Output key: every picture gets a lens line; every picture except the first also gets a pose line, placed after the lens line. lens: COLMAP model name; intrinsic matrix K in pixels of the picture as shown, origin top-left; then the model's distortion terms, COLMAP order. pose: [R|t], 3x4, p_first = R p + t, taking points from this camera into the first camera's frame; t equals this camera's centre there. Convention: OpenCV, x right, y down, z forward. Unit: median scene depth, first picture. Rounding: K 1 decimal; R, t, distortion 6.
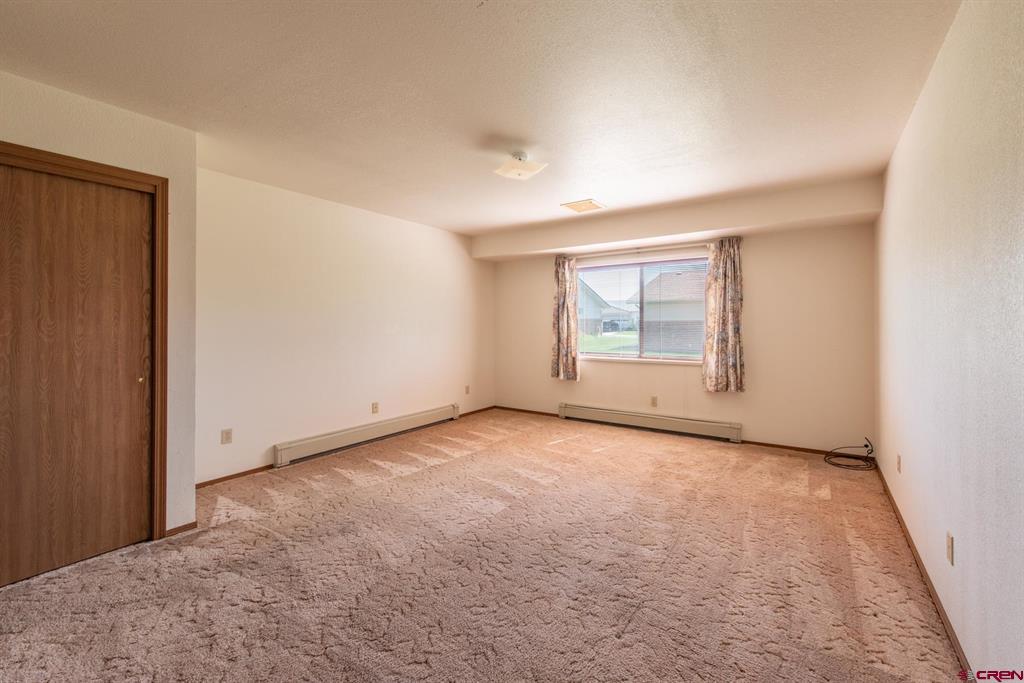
lens RADIAL K [[404.3, 0, 500.7], [0, 404.3, 335.3], [0, 0, 1]] dist [0.013392, -0.003351]
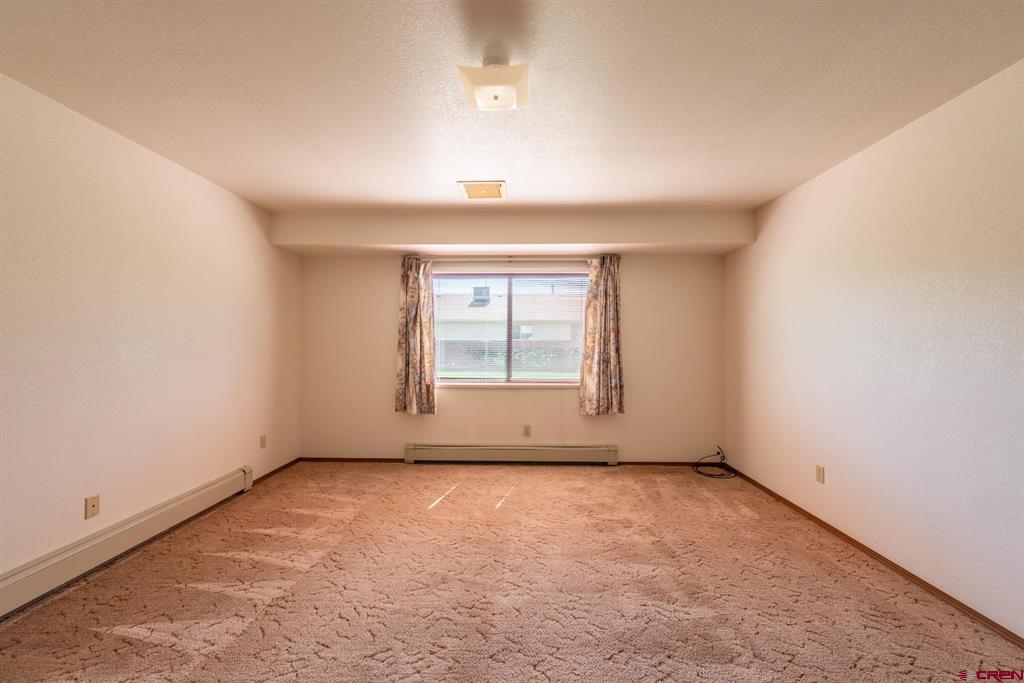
lens RADIAL K [[404.3, 0, 485.5], [0, 404.3, 348.9], [0, 0, 1]] dist [0.013392, -0.003351]
pose [[0.833248, -0.005915, 0.552868, -0.210278], [0.011023, 0.999922, -0.005915, -0.013197], [-0.552790, 0.011023, 0.833248, 0.346712]]
